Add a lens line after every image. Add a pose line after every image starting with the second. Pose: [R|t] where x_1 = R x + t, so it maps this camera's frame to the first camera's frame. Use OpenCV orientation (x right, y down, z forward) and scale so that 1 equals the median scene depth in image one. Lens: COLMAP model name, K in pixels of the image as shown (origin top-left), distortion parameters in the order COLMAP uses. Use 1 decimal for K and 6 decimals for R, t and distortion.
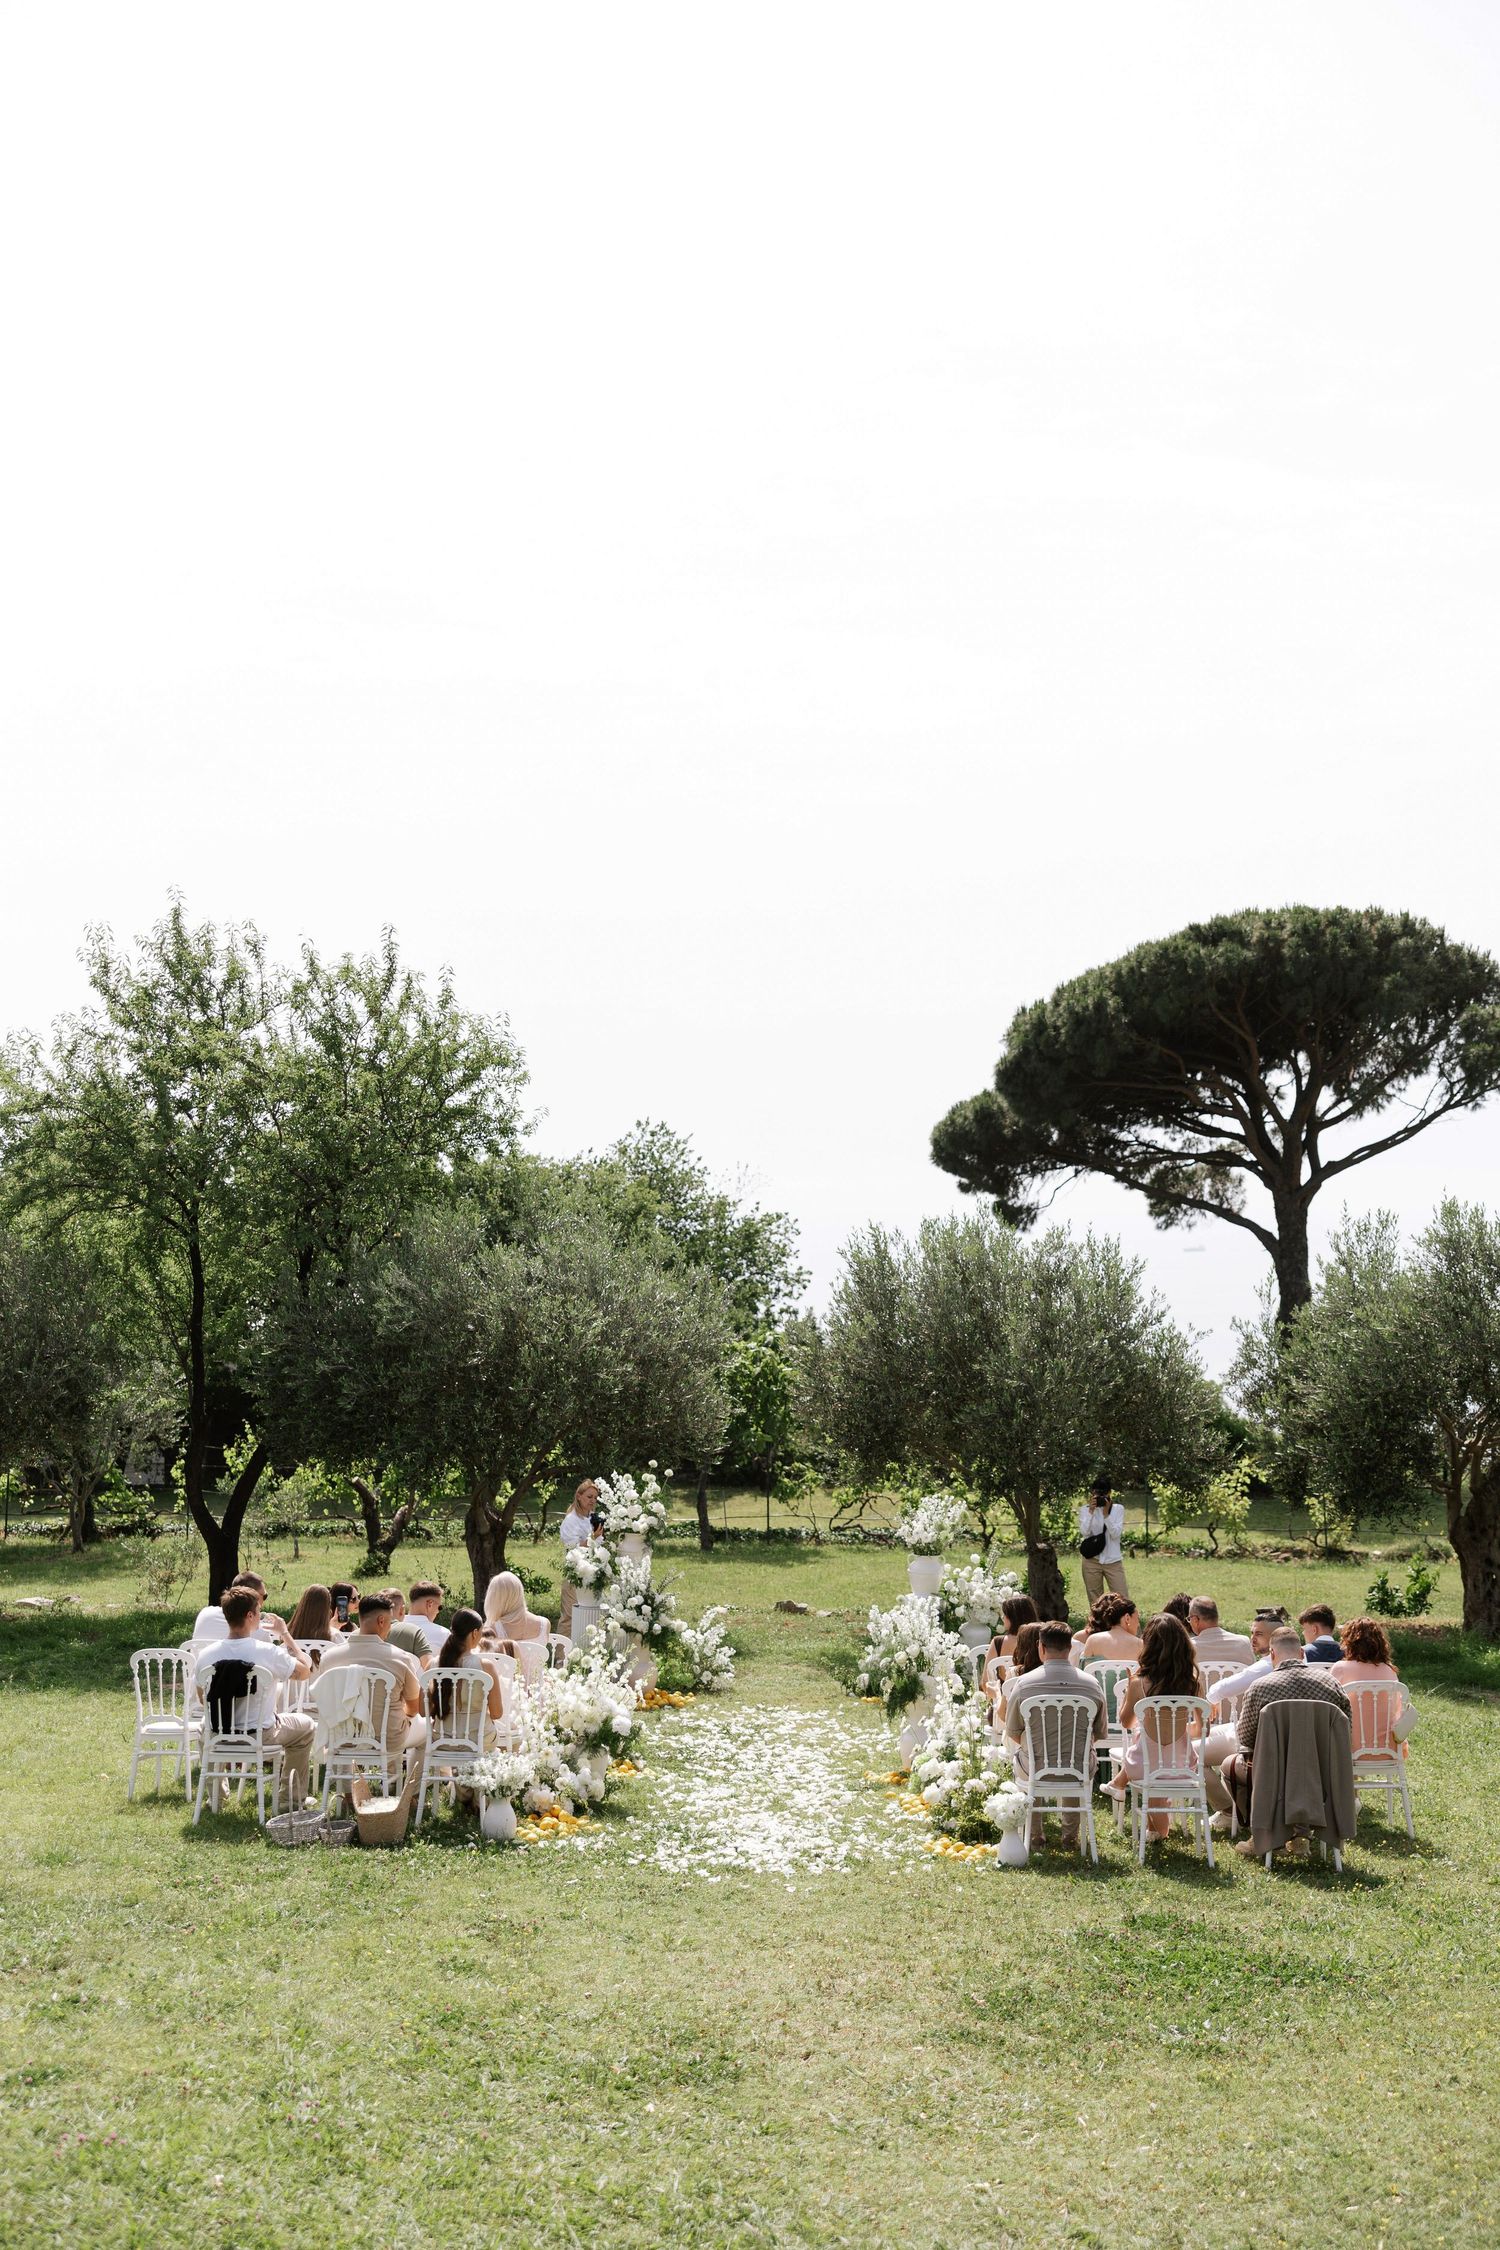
lens RADIAL K [[2578.0, 0, 752.2], [0, 2578.0, 1113.7], [0, 0, 1]] dist [-0.003103, 0.000000]
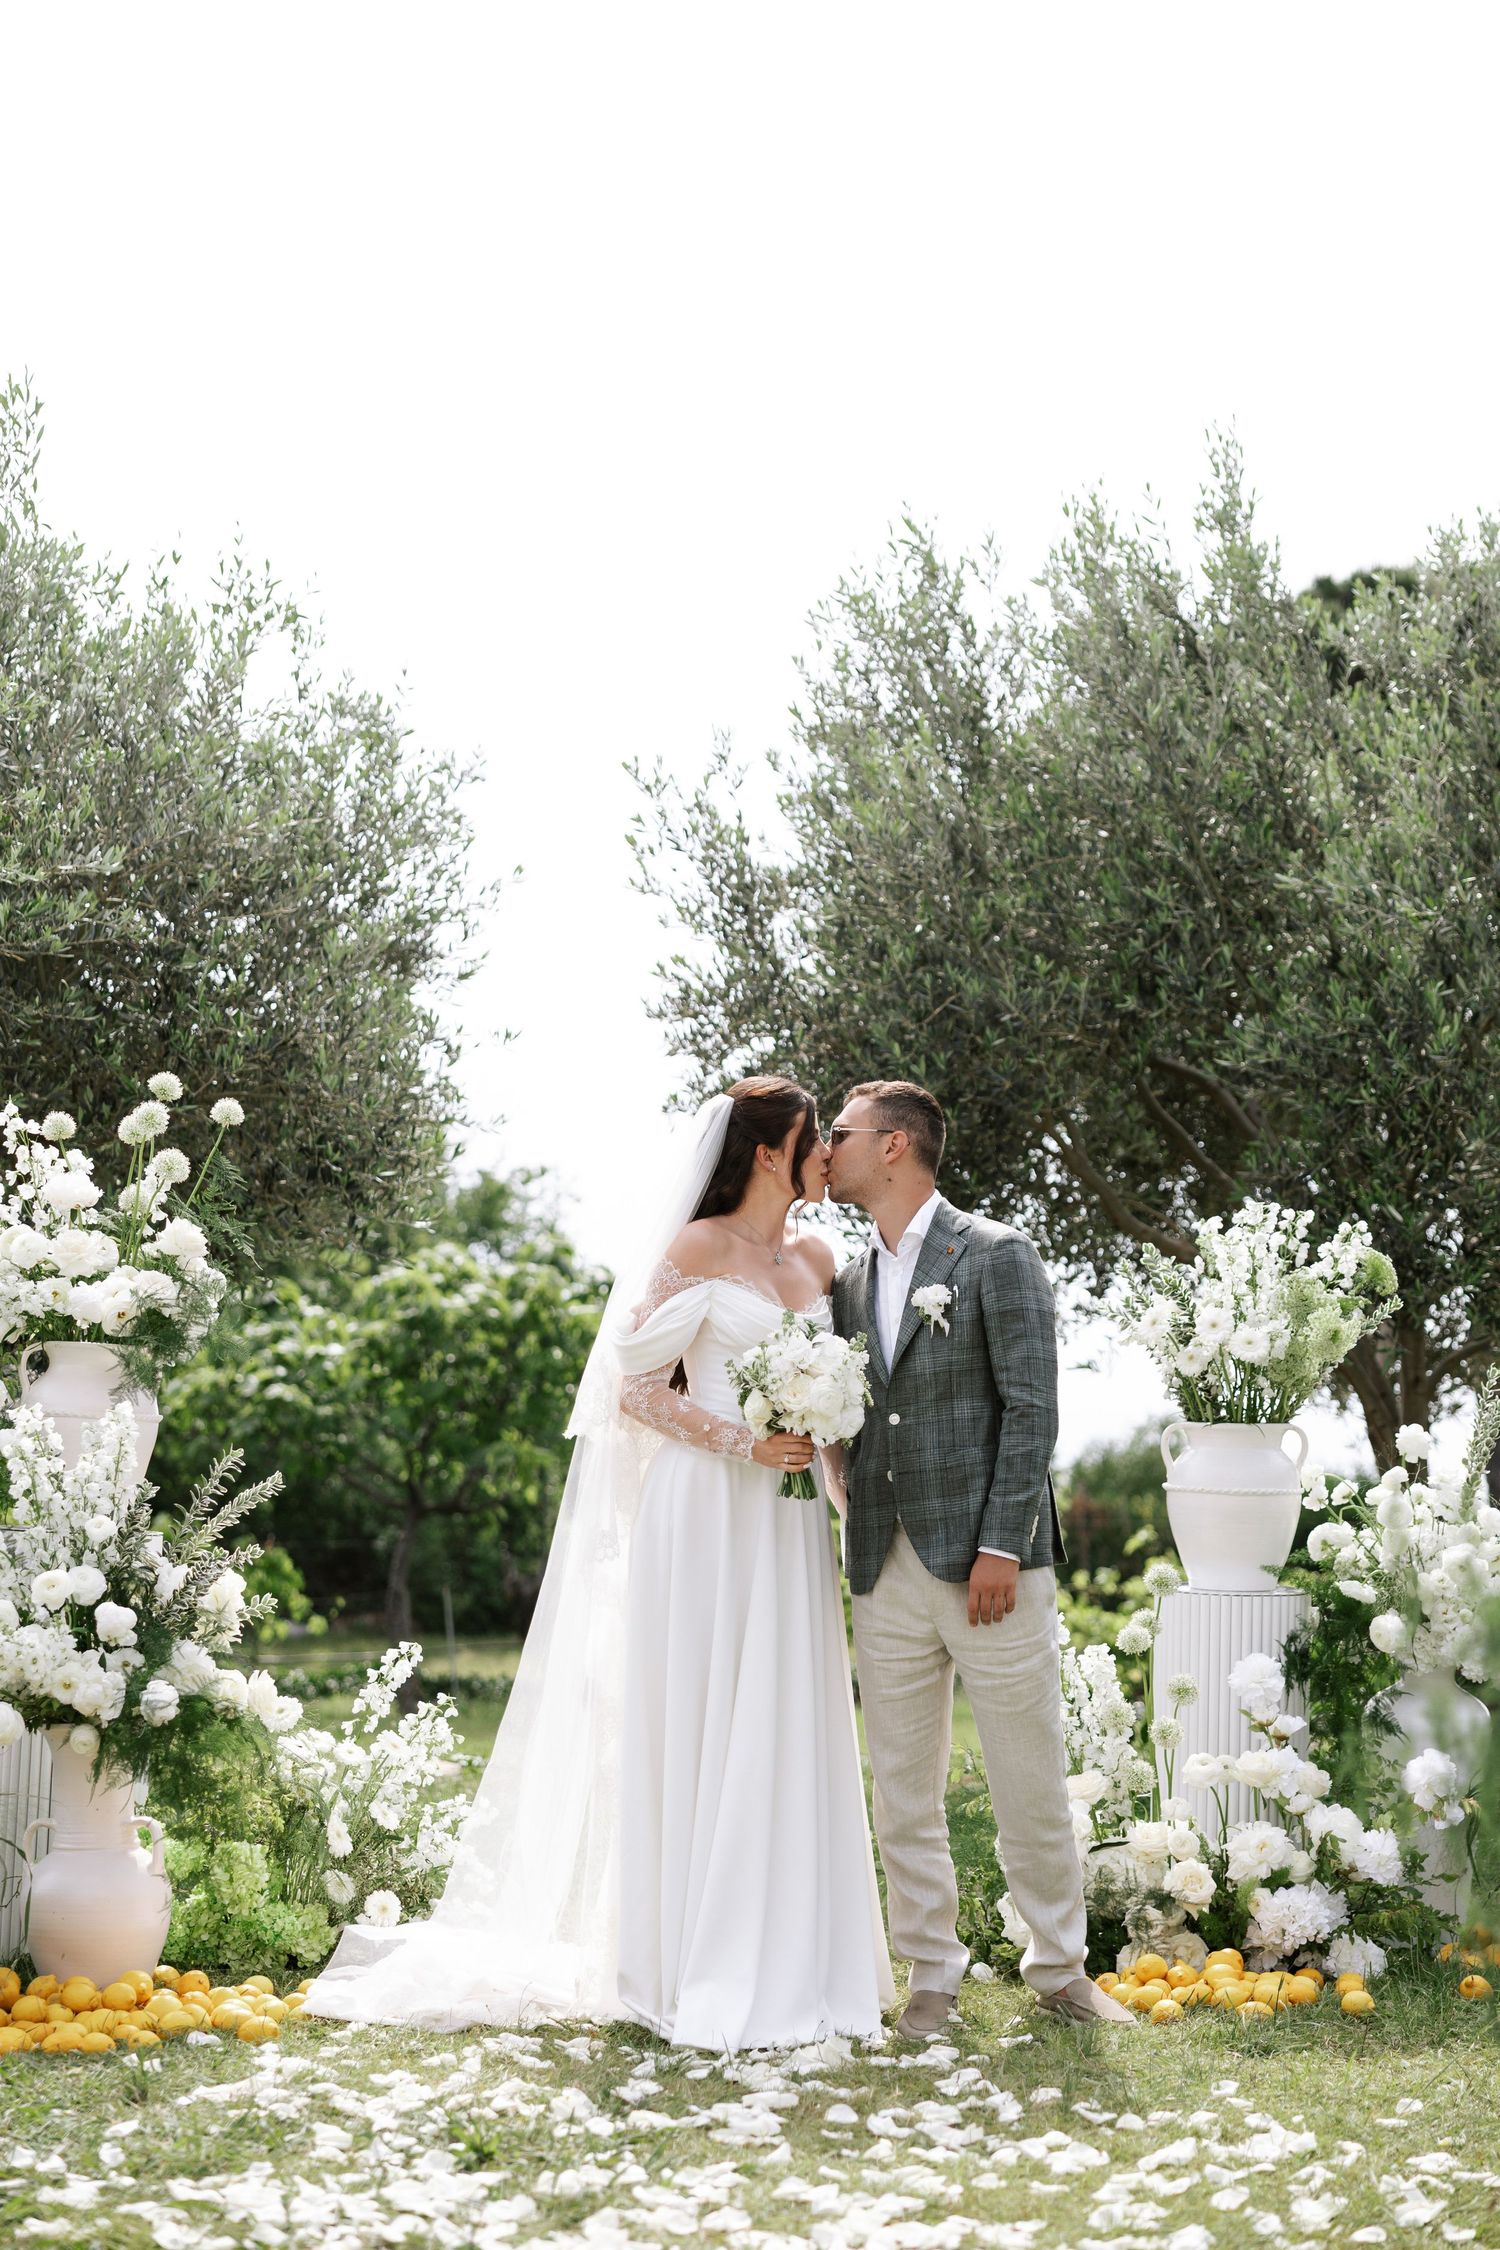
lens RADIAL K [[3769.5, 0, 748.5], [0, 3769.5, 1083.5], [0, 0, 1]] dist [0.022662, 0.000000]
pose [[0.997481, -0.009425, 0.070306, -0.006205], [0.011741, 0.999400, -0.032596, 0.127875], [-0.069957, 0.033340, 0.996993, 0.538345]]
